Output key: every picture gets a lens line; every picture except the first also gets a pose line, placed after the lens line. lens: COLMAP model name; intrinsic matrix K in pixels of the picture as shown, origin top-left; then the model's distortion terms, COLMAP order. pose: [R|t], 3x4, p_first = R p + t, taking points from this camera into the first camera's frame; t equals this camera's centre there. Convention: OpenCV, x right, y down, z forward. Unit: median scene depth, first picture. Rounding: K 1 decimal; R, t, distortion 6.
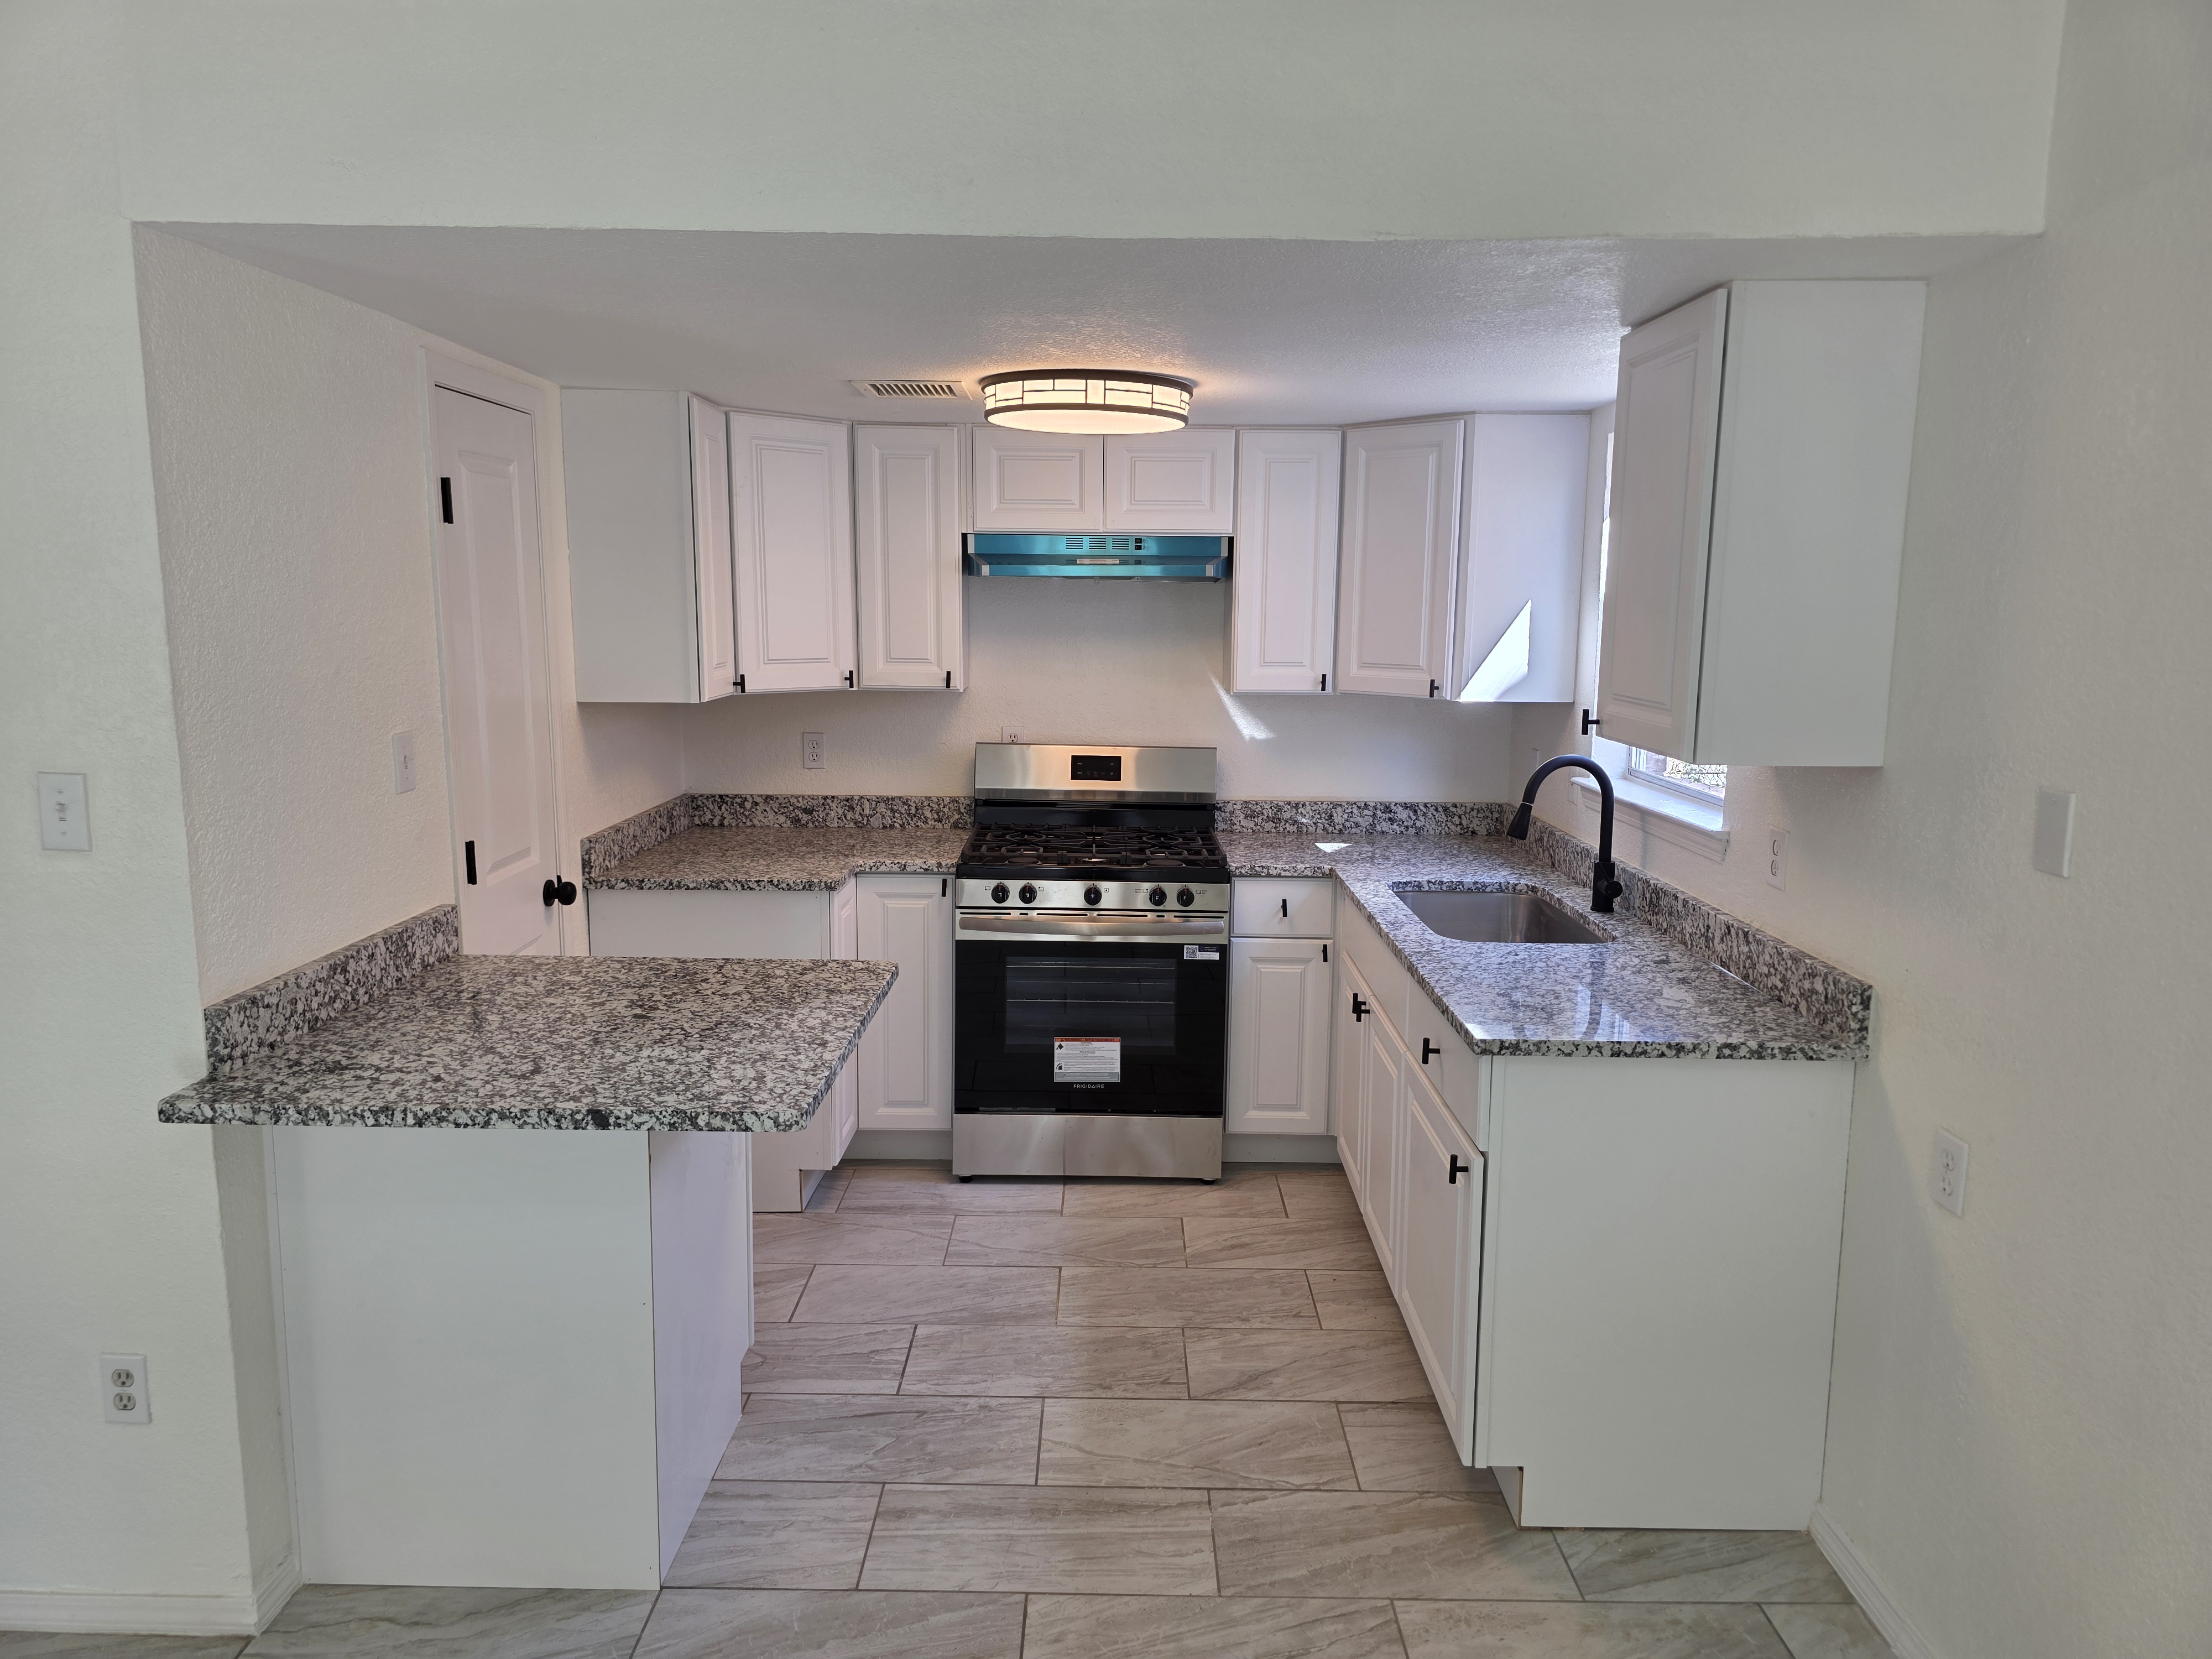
lens RADIAL K [[1489.0, 0, 1099.8], [0, 1489.0, 823.7], [0, 0, 1]] dist [0.064674, -0.062264]
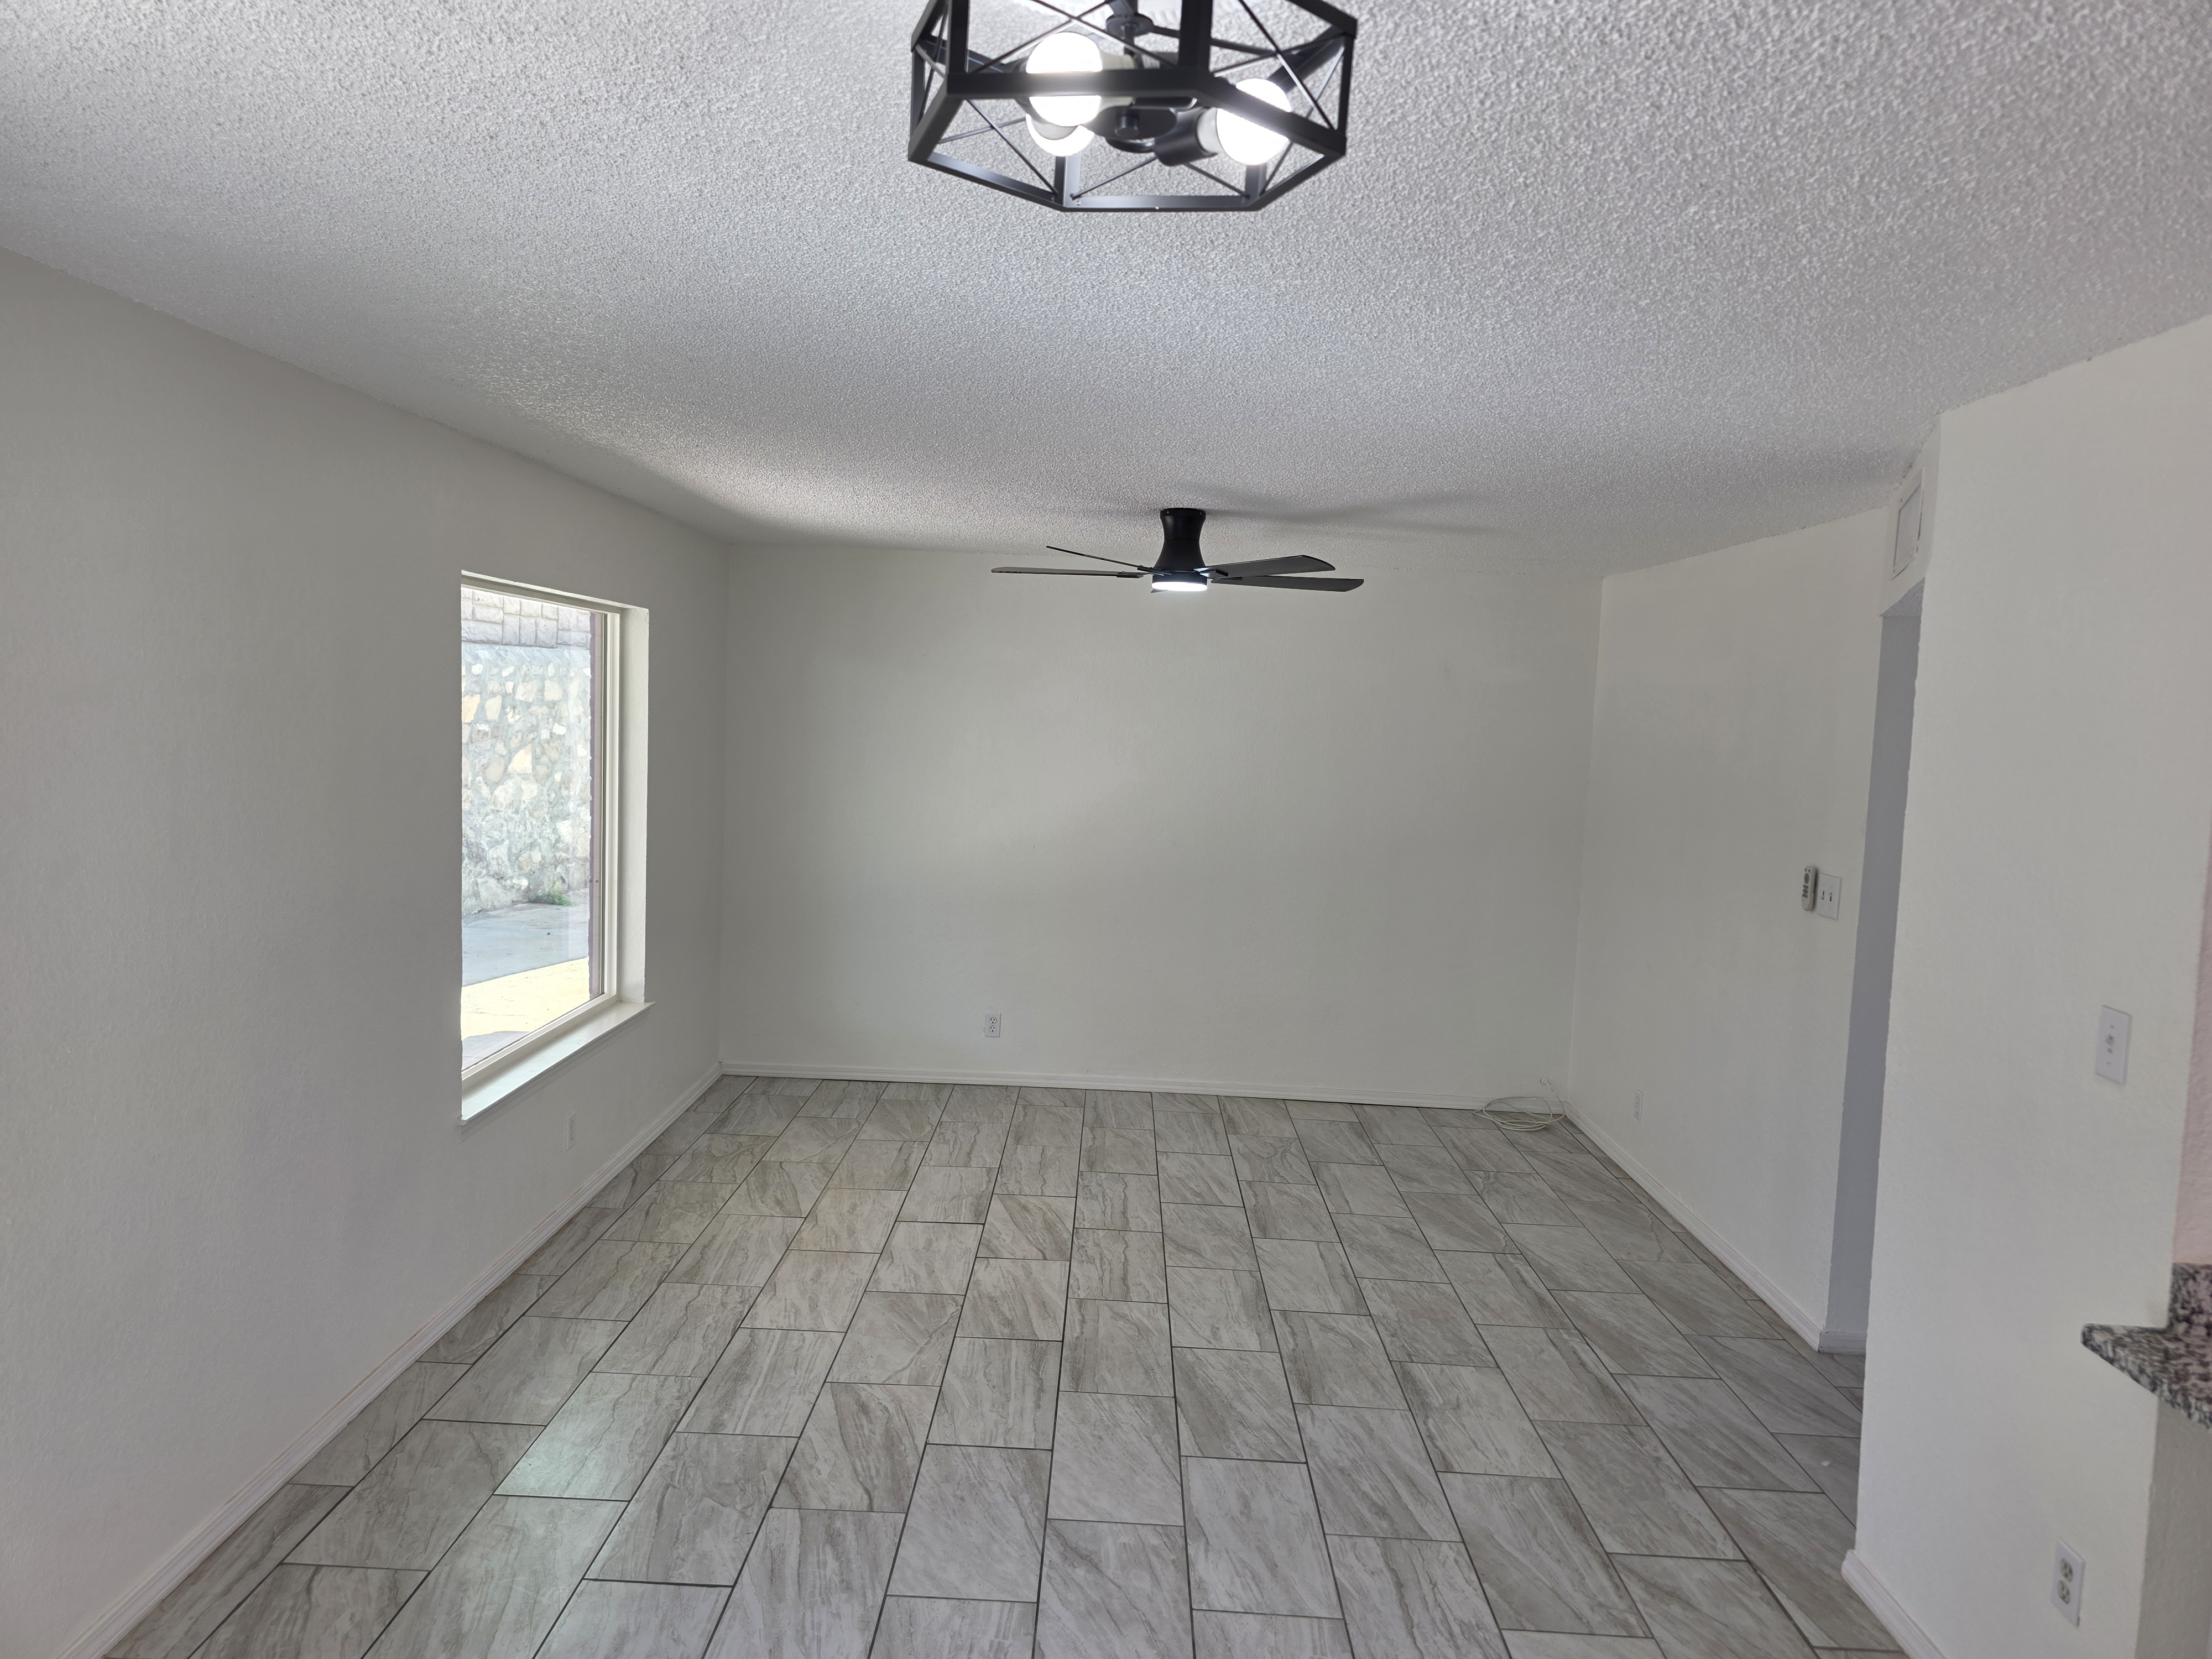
lens RADIAL K [[1489.0, 0, 1099.8], [0, 1489.0, 823.7], [0, 0, 1]] dist [0.064674, -0.062264]
pose [[-0.011316, 0.070453, -0.997451, 0.406197], [-0.191876, 0.978825, 0.071315, -0.099694], [0.981354, 0.192194, 0.002442, 0.229014]]
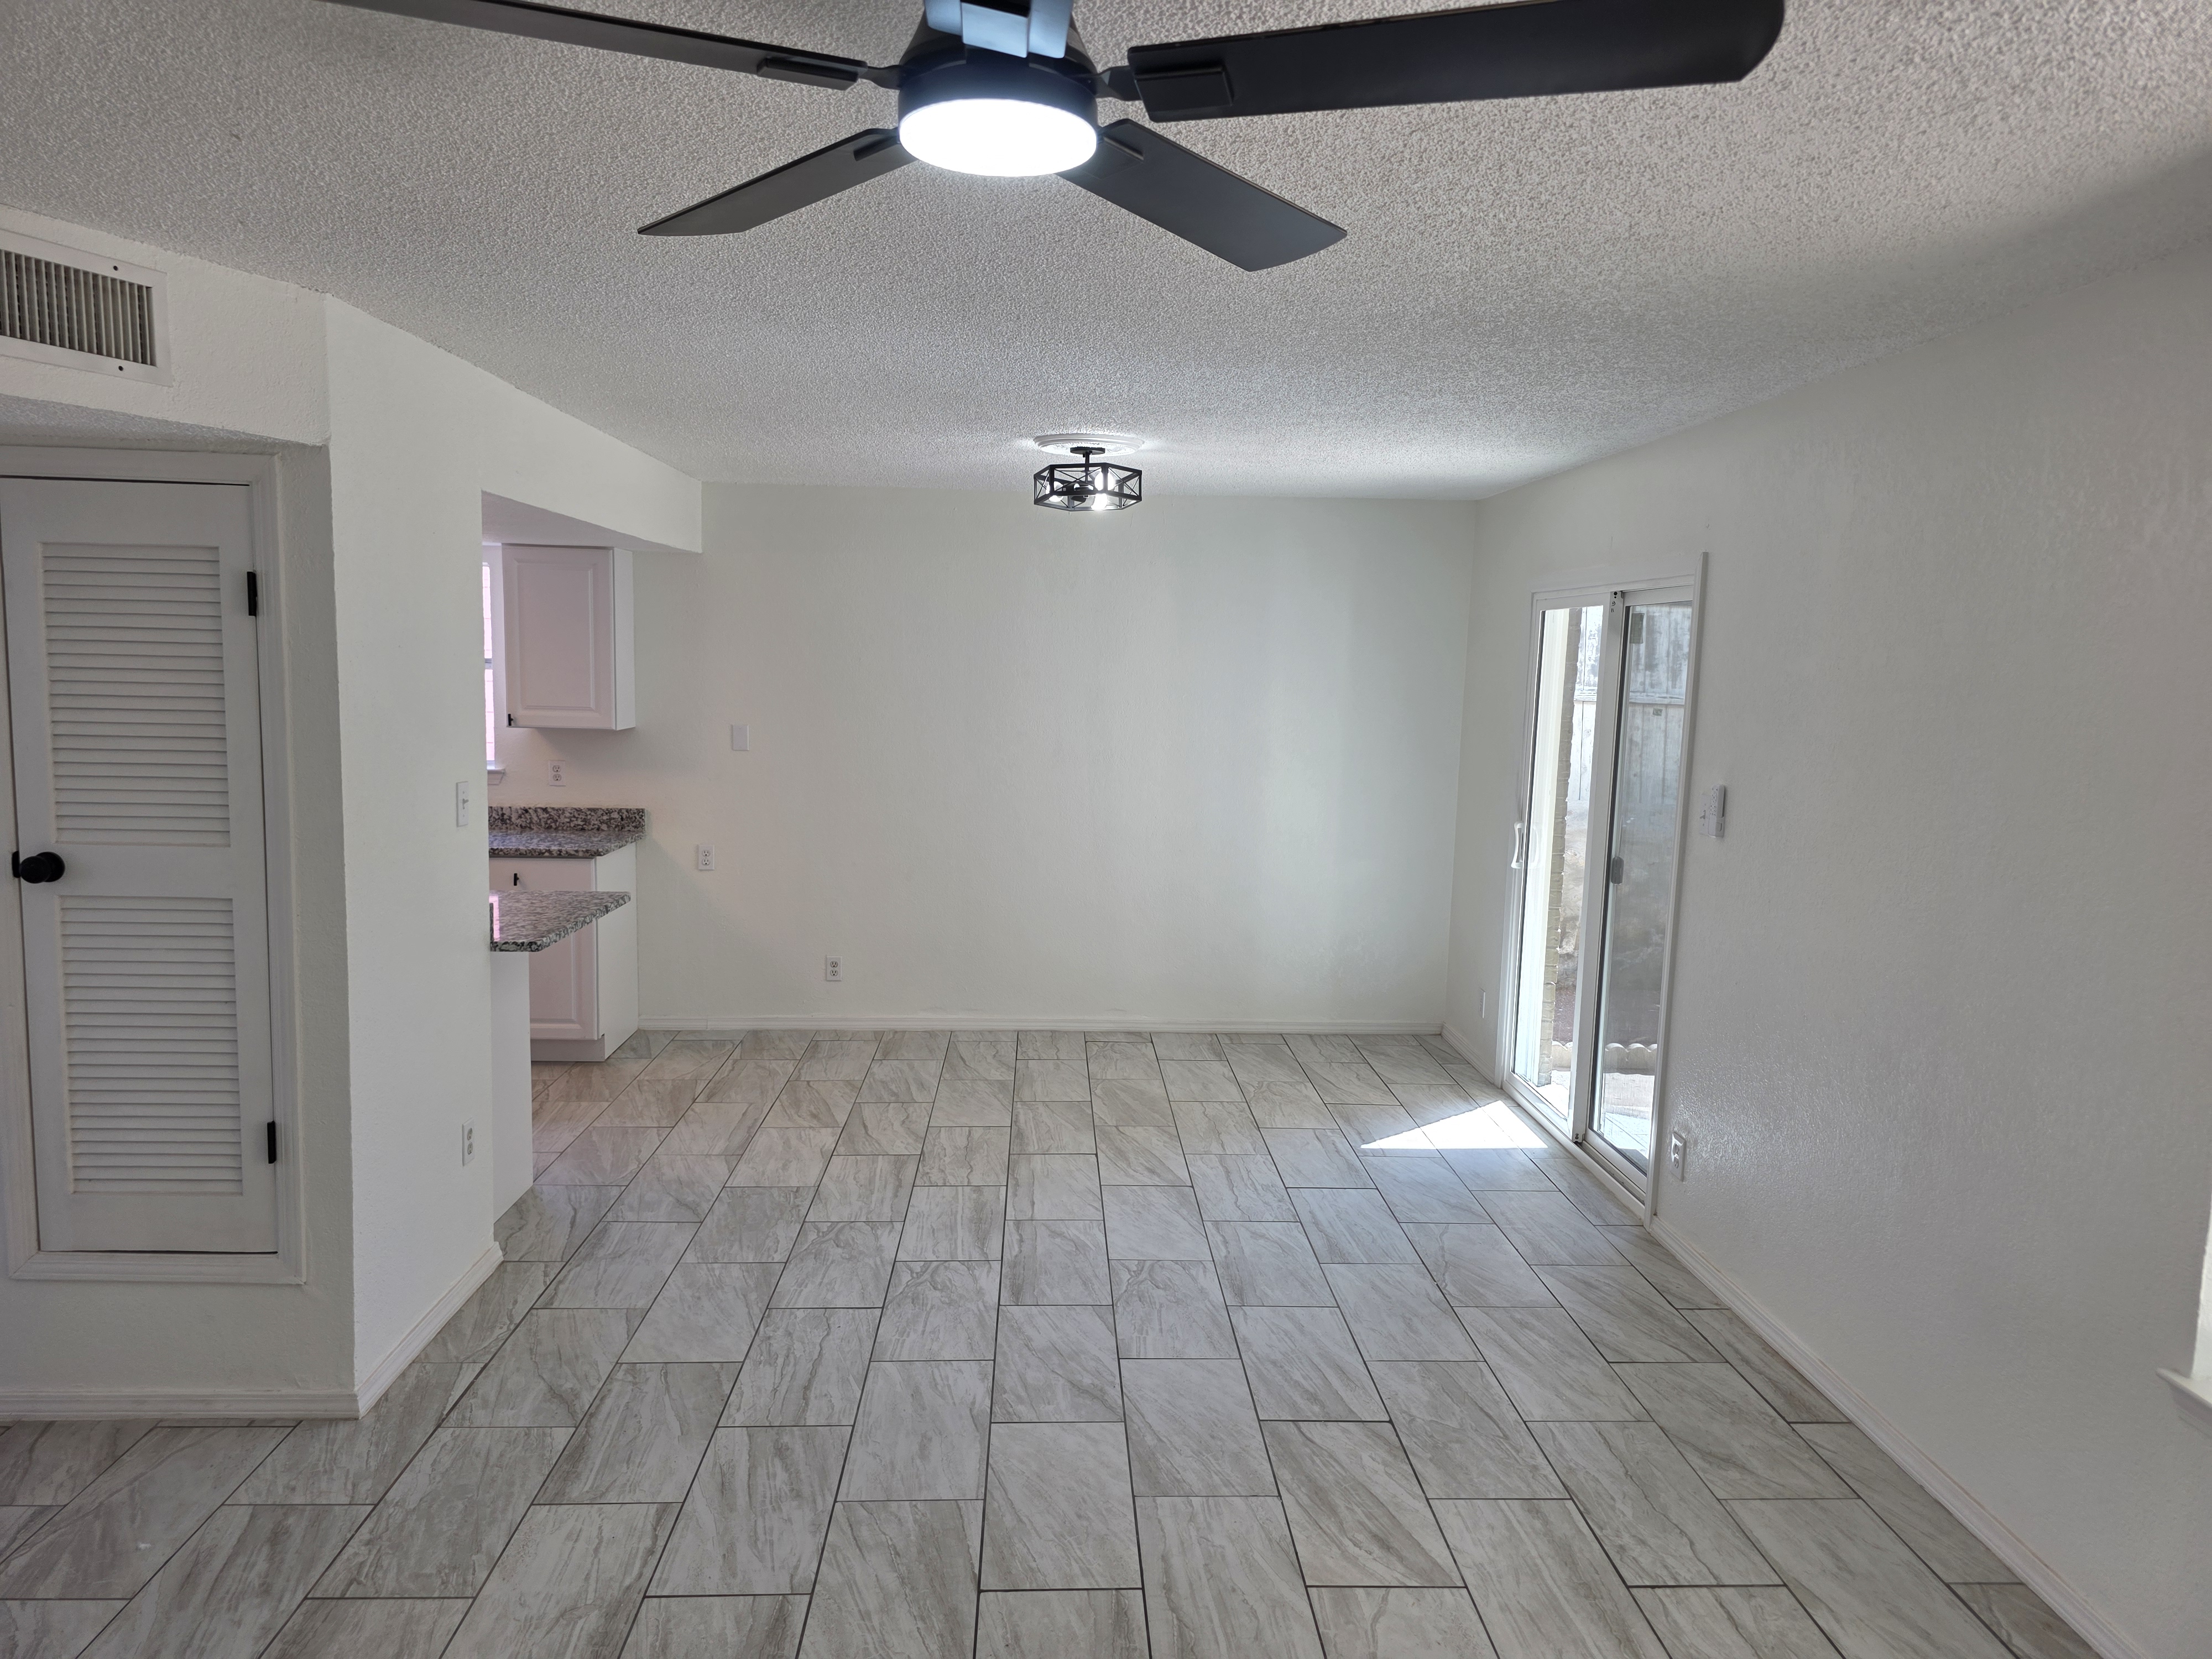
lens RADIAL K [[1489.0, 0, 1099.8], [0, 1489.0, 823.7], [0, 0, 1]] dist [0.064674, -0.062264]
pose [[-0.042204, -0.121934, 0.991641, -2.403463], [0.130672, 0.983326, 0.126473, -0.107738], [-0.990527, 0.134918, -0.025567, 0.293555]]
